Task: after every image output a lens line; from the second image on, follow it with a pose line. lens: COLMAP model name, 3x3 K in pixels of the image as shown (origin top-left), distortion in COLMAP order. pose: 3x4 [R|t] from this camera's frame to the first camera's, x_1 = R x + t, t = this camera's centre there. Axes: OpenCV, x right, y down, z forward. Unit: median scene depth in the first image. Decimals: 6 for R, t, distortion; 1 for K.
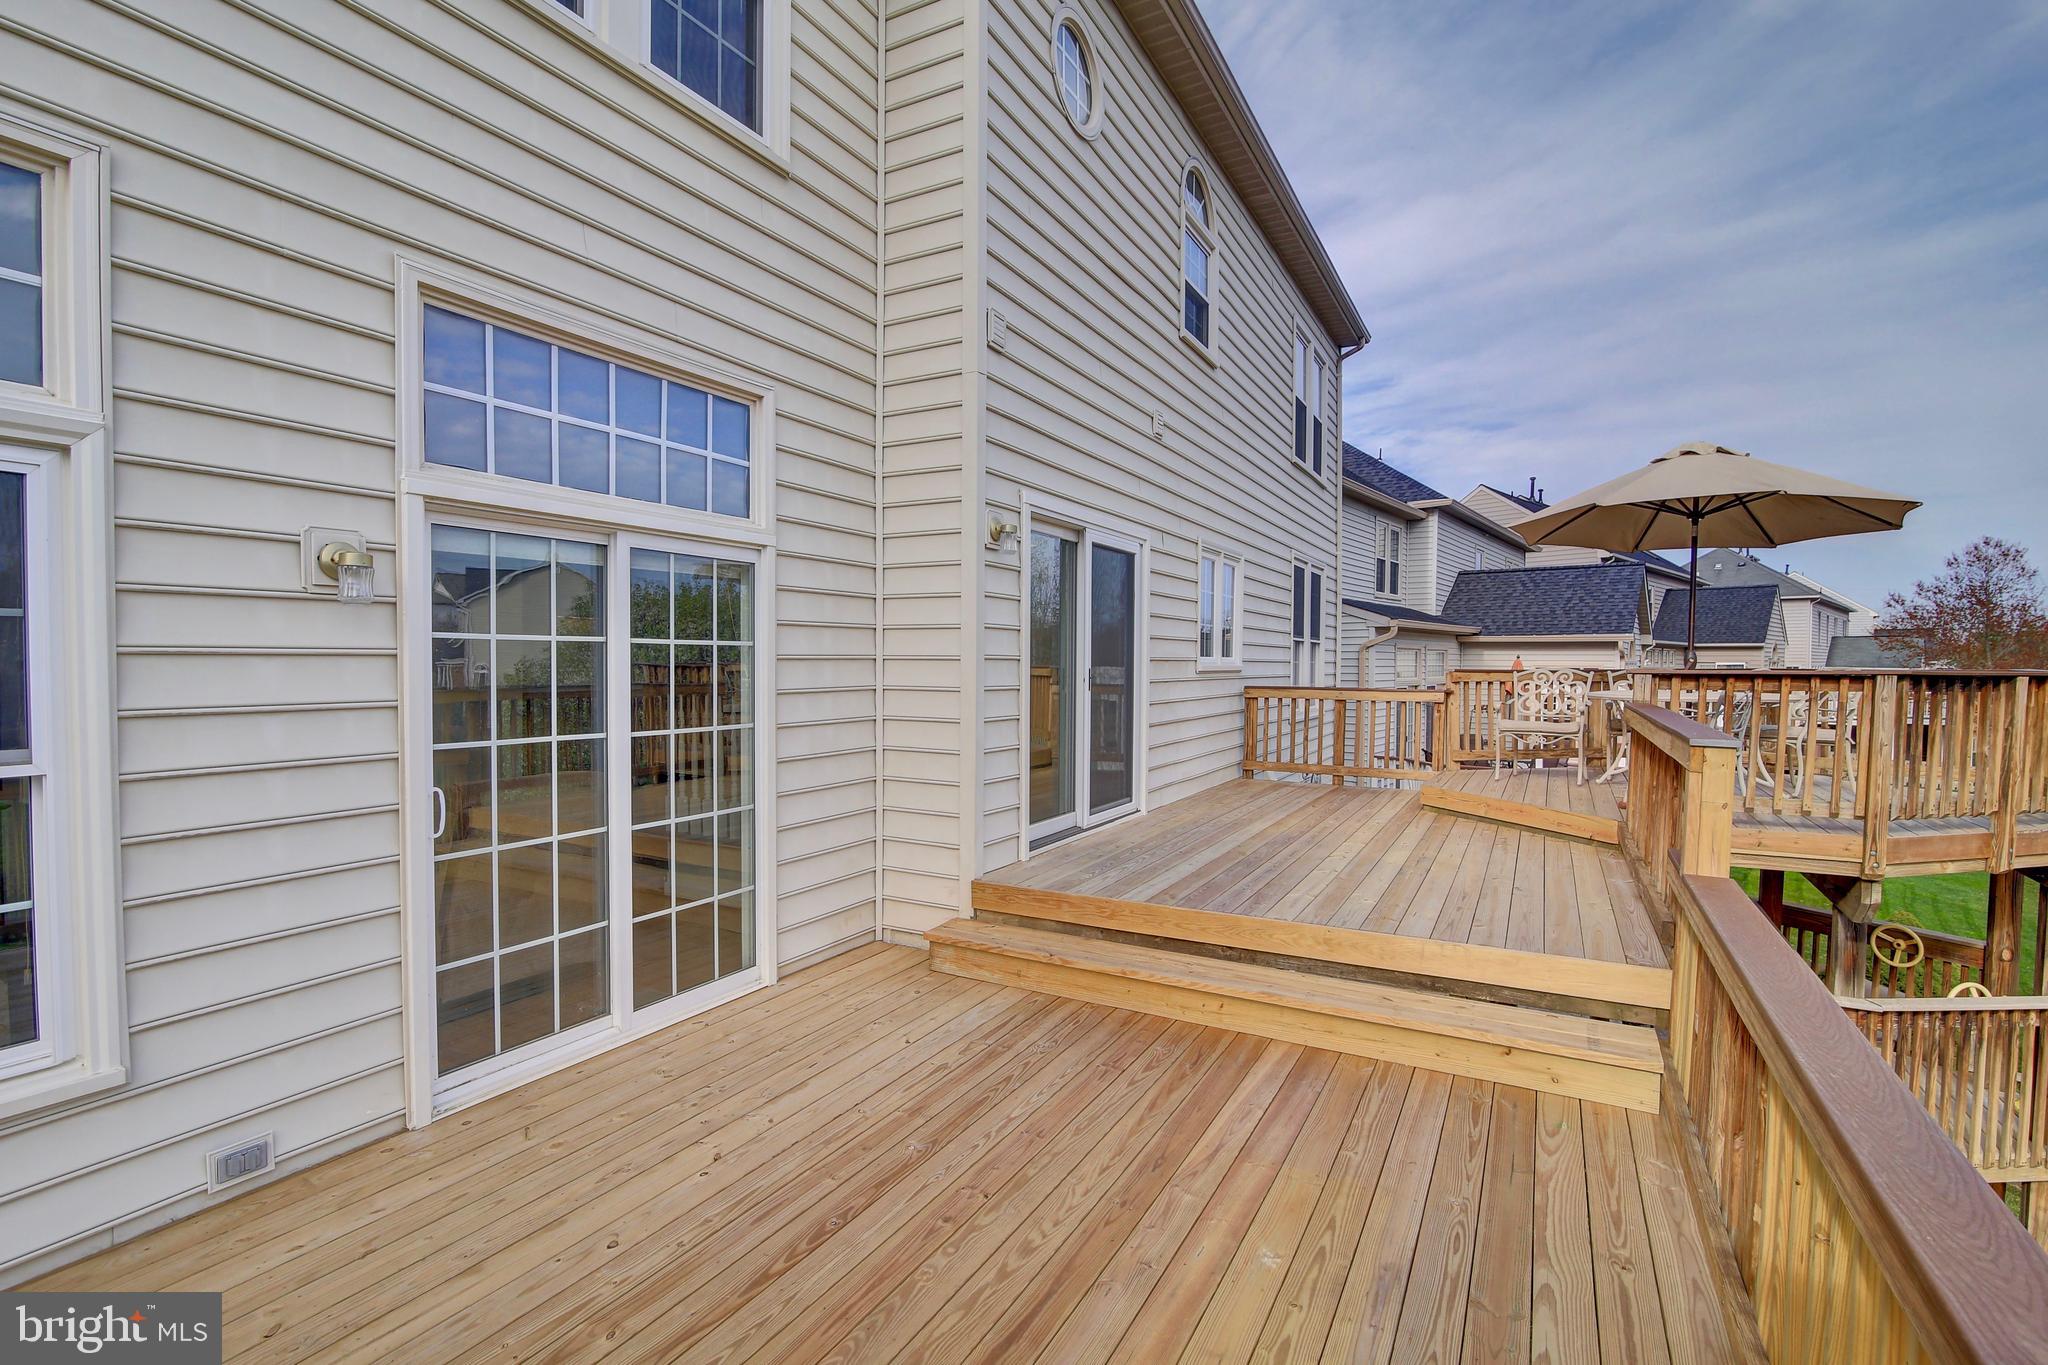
lens RADIAL K [[949.4, 0, 1024.0], [0, 949.4, 682.5], [0, 0, 1]] dist [-0.018190, -0.000010]
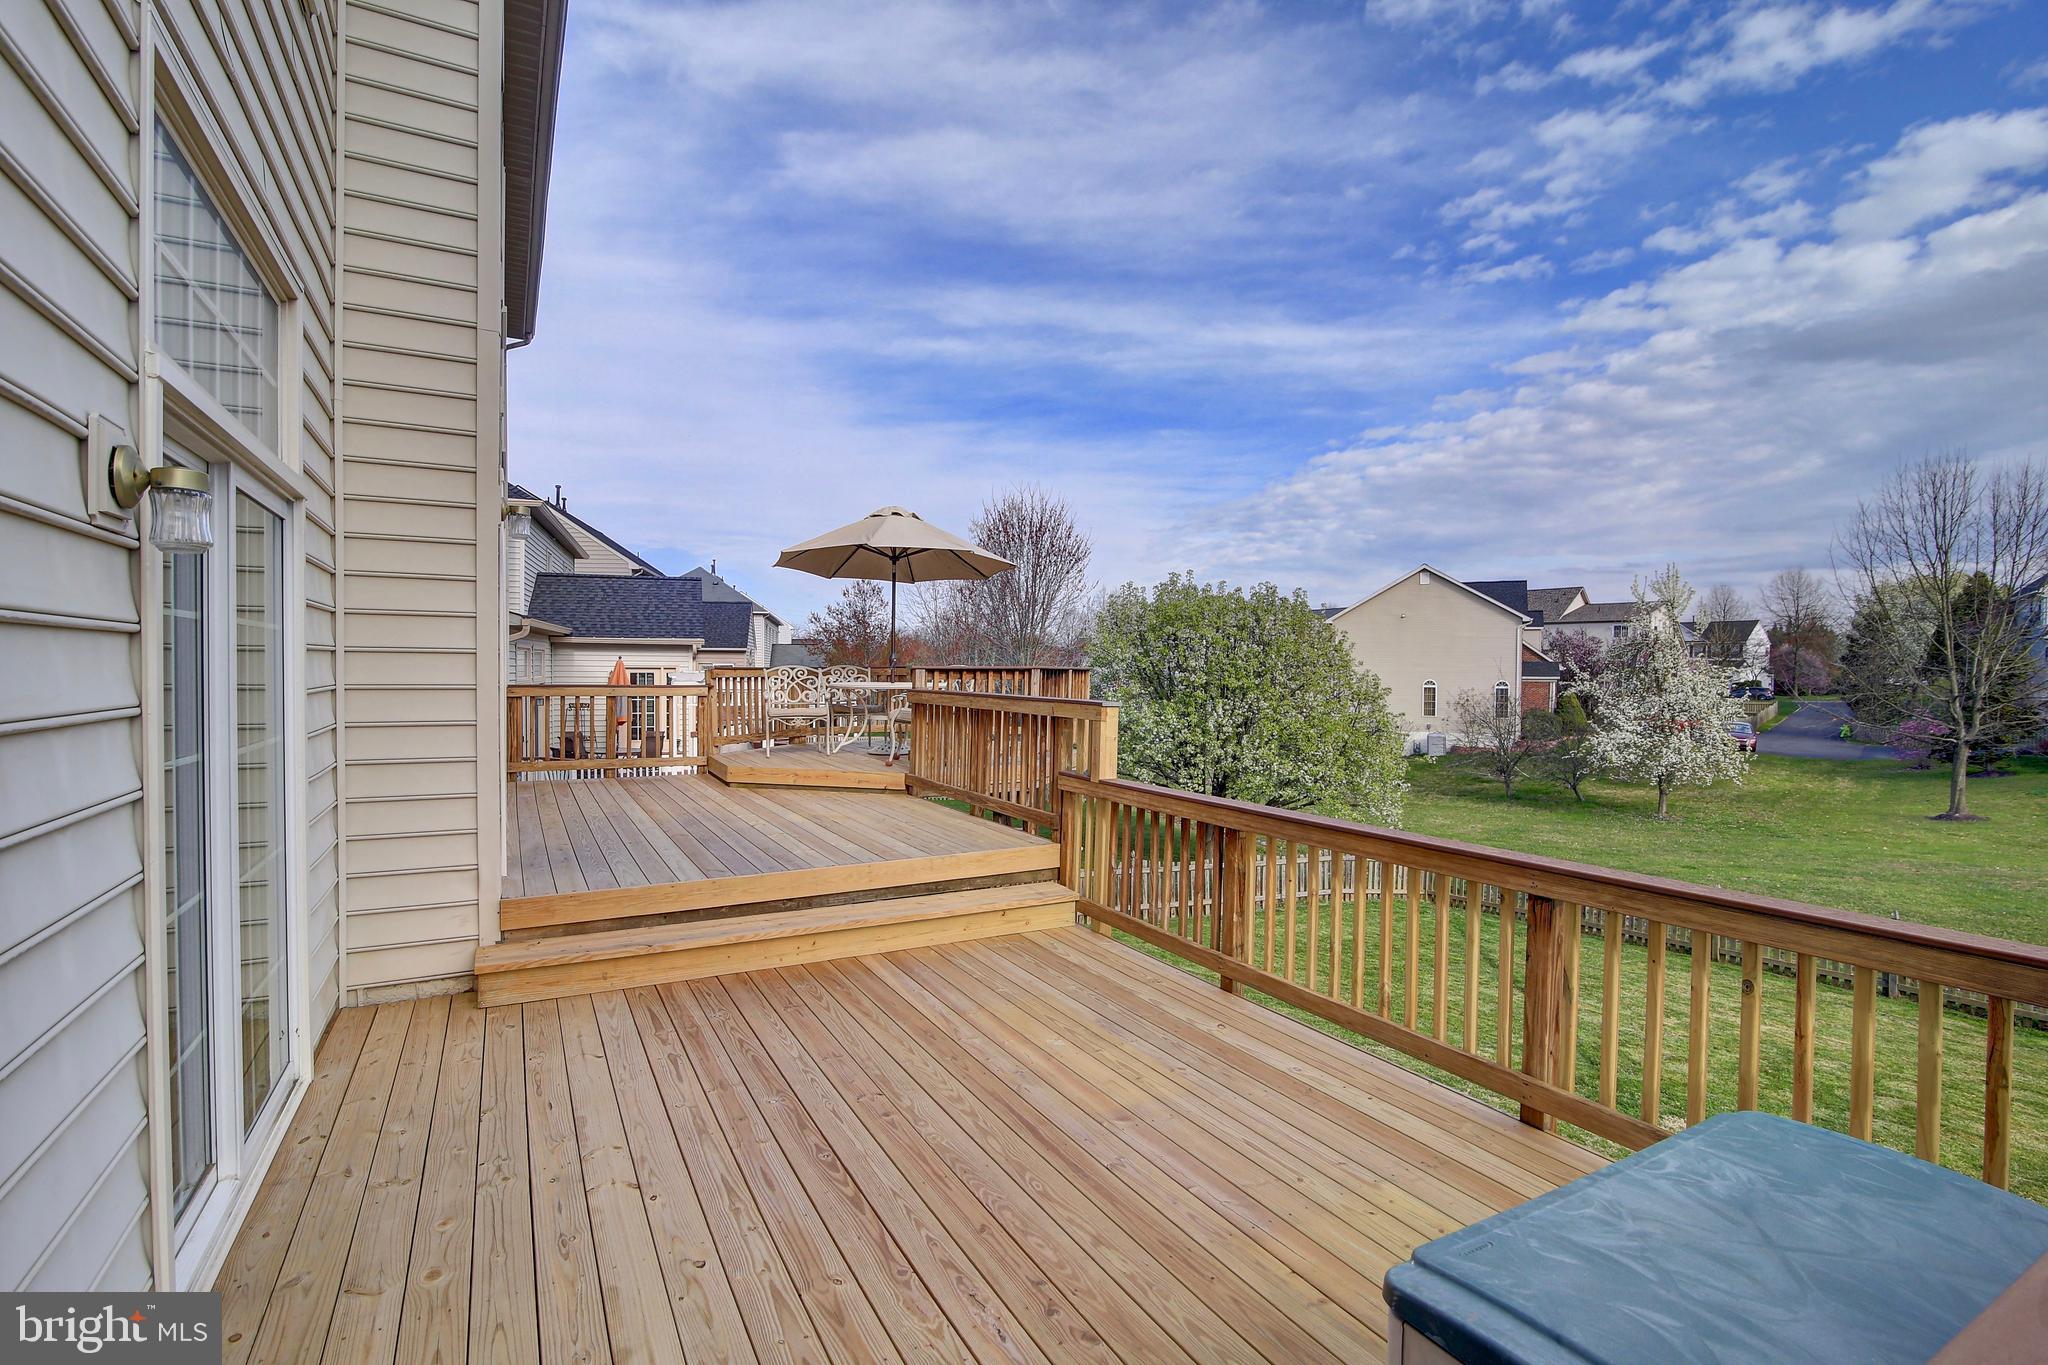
lens RADIAL K [[939.9, 0, 1026.8], [0, 939.9, 687.8], [0, 0, 1]] dist [-0.019618, 0.000820]
pose [[0.530880, -0.018418, 0.847247, -0.512503], [0.014415, 0.999815, 0.012702, 0.003997], [-0.847325, 0.005470, 0.531047, 0.105736]]
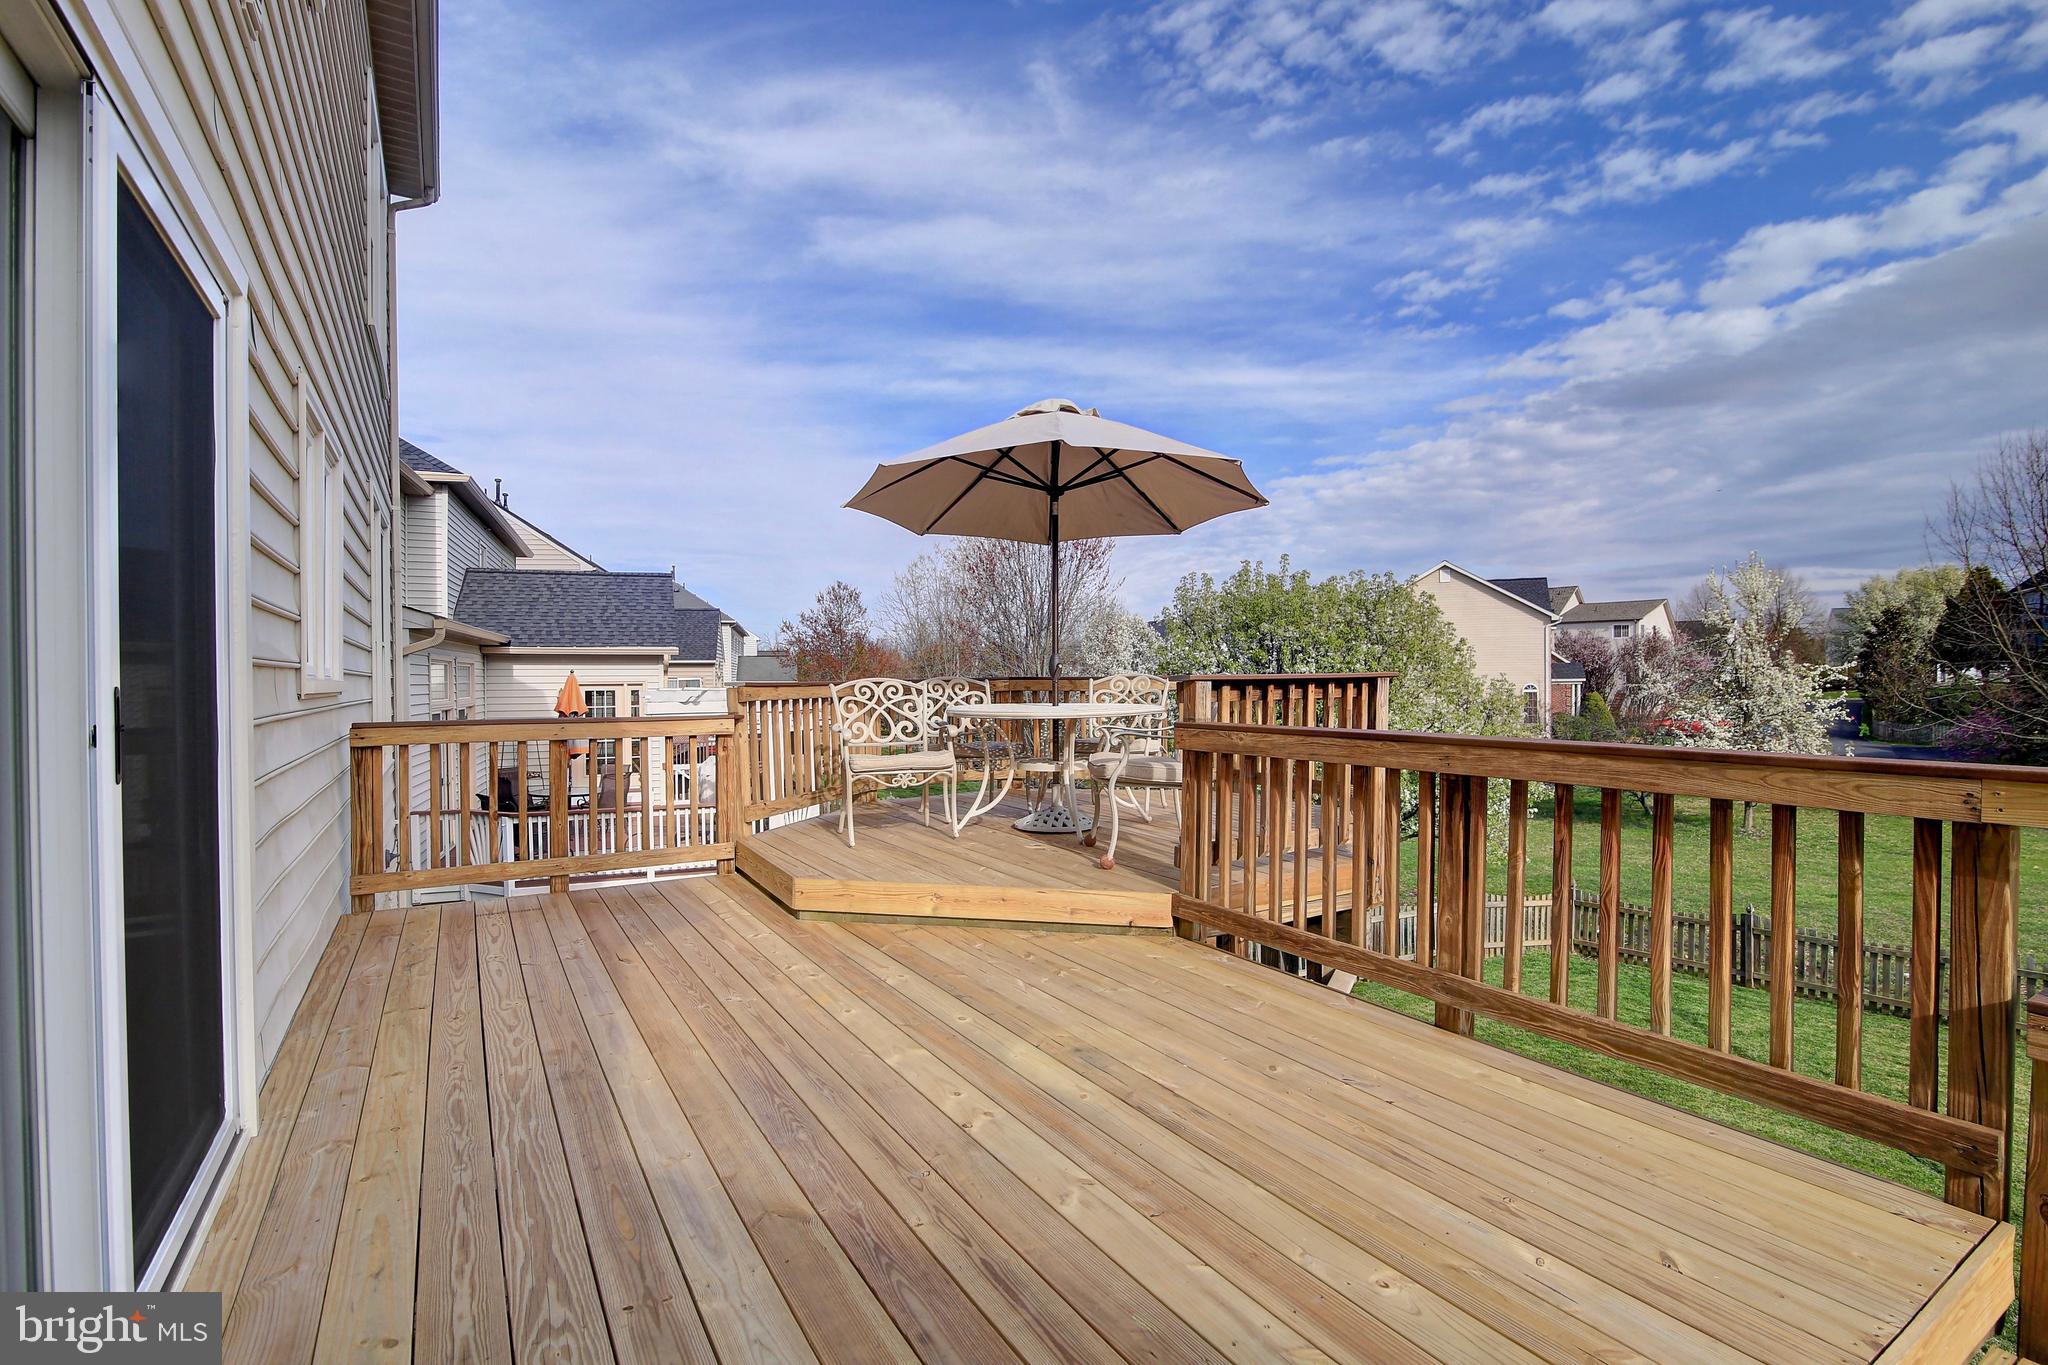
lens RADIAL K [[939.9, 0, 1026.8], [0, 939.9, 687.8], [0, 0, 1]] dist [-0.019618, 0.000820]
pose [[0.493302, -0.017406, 0.869684, -0.020191], [0.029444, 0.999561, 0.003303, -0.011149], [-0.869360, 0.023978, 0.493598, 0.828475]]
